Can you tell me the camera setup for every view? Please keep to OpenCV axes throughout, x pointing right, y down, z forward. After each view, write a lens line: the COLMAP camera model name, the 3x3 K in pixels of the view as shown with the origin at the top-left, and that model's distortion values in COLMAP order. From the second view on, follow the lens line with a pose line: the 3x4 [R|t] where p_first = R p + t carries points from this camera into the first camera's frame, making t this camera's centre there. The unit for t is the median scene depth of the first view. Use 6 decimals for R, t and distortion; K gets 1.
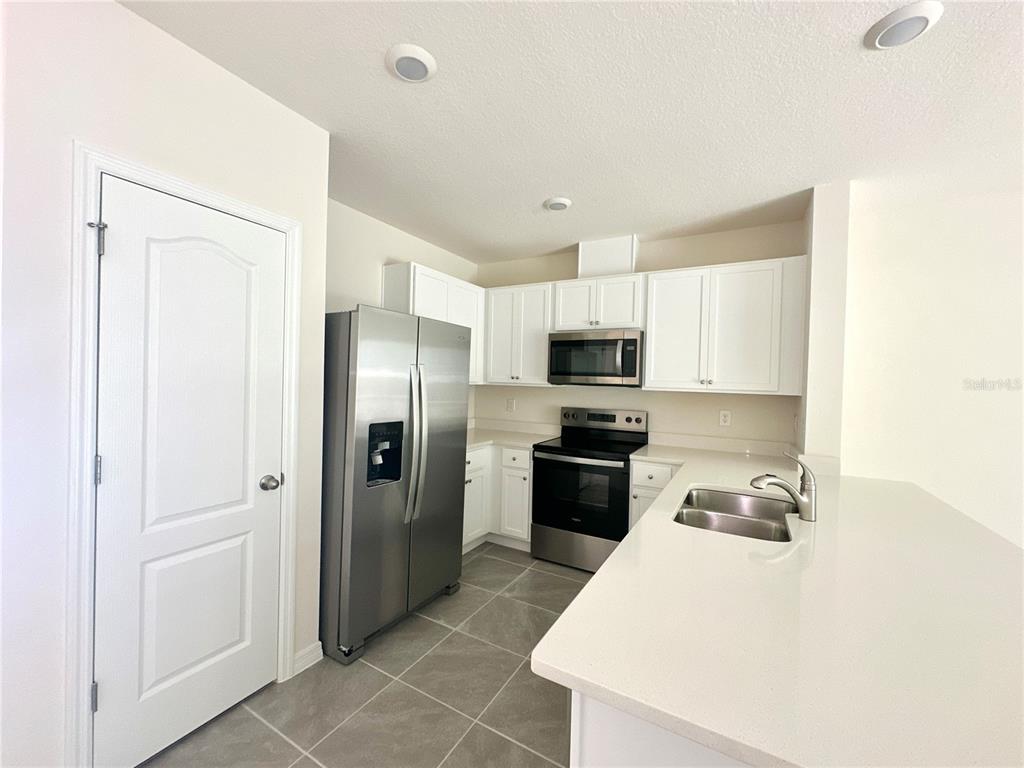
lens RADIAL K [[409.4, 0, 512.0], [0, 409.4, 384.0], [0, 0, 1]] dist [-0.002224, -0.000102]
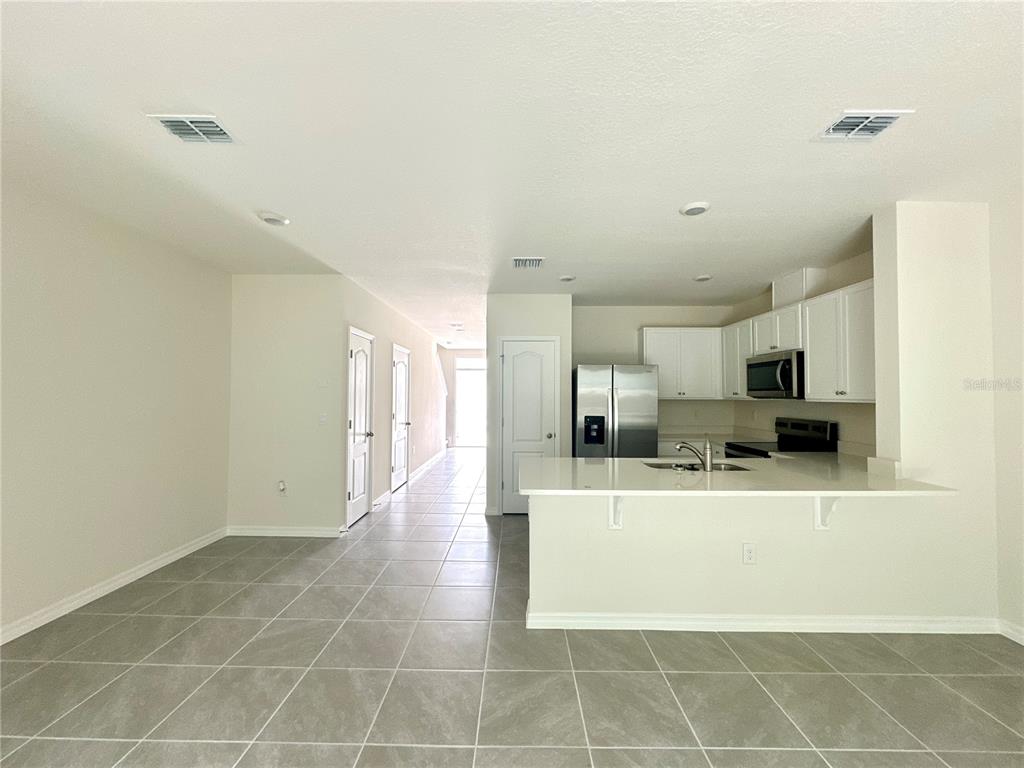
lens RADIAL K [[408.5, 0, 512.0], [0, 408.5, 384.0], [0, 0, 1]] dist [-0.001992, -0.000076]
pose [[0.481322, -0.048115, -0.875222, 1.100092], [0.000245, 0.998500, -0.054757, 0.034186], [0.876544, 0.026142, 0.480611, -0.339684]]
